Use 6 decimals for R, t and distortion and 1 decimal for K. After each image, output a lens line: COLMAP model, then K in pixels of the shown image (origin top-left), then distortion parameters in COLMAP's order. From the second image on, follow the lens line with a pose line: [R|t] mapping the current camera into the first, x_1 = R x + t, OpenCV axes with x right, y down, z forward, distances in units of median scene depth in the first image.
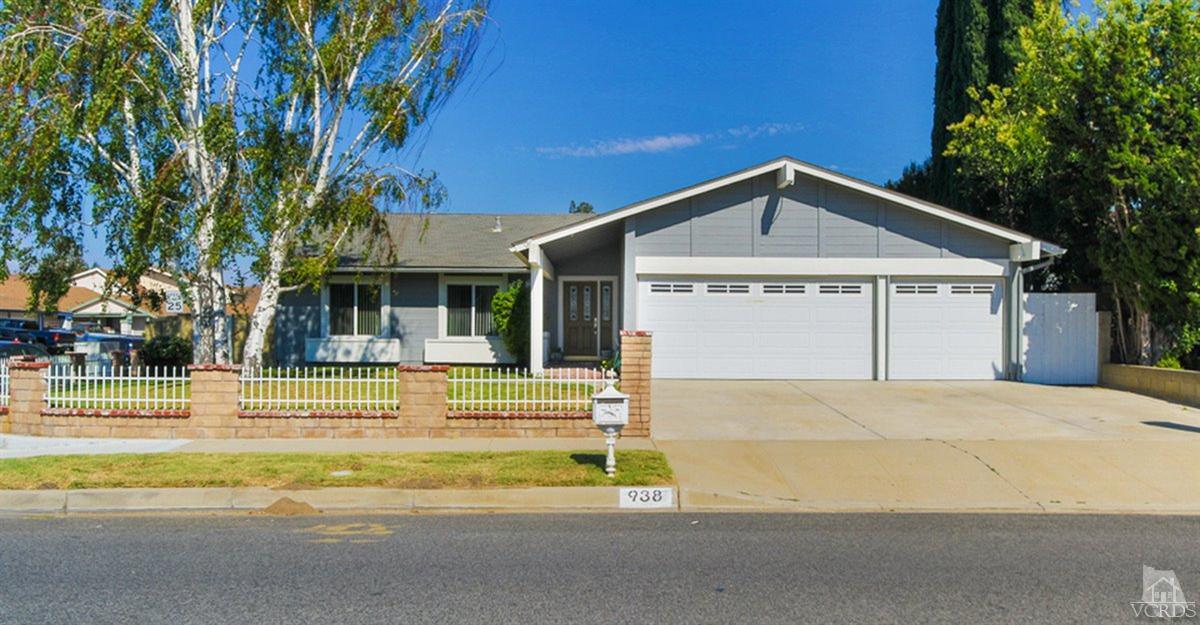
lens RADIAL K [[841.9, 0, 600.0], [0, 841.9, 312.5], [0, 0, 1]] dist [-0.023156, -0.003541]
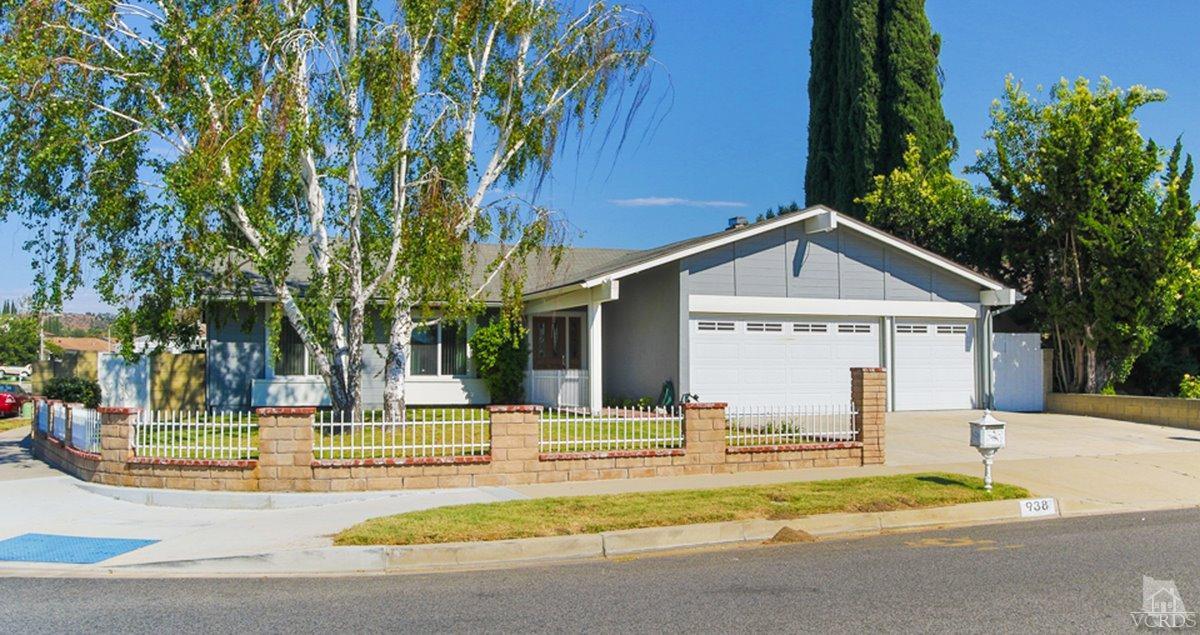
lens RADIAL K [[916.3, 0, 600.0], [0, 916.3, 317.5], [0, 0, 1]] dist [-0.055337, 0.062813]
pose [[0.945171, 0.012066, 0.326354, -0.420925], [-0.001112, 0.999430, -0.033730, -0.001827], [-0.326575, 0.031518, 0.944646, -0.007858]]
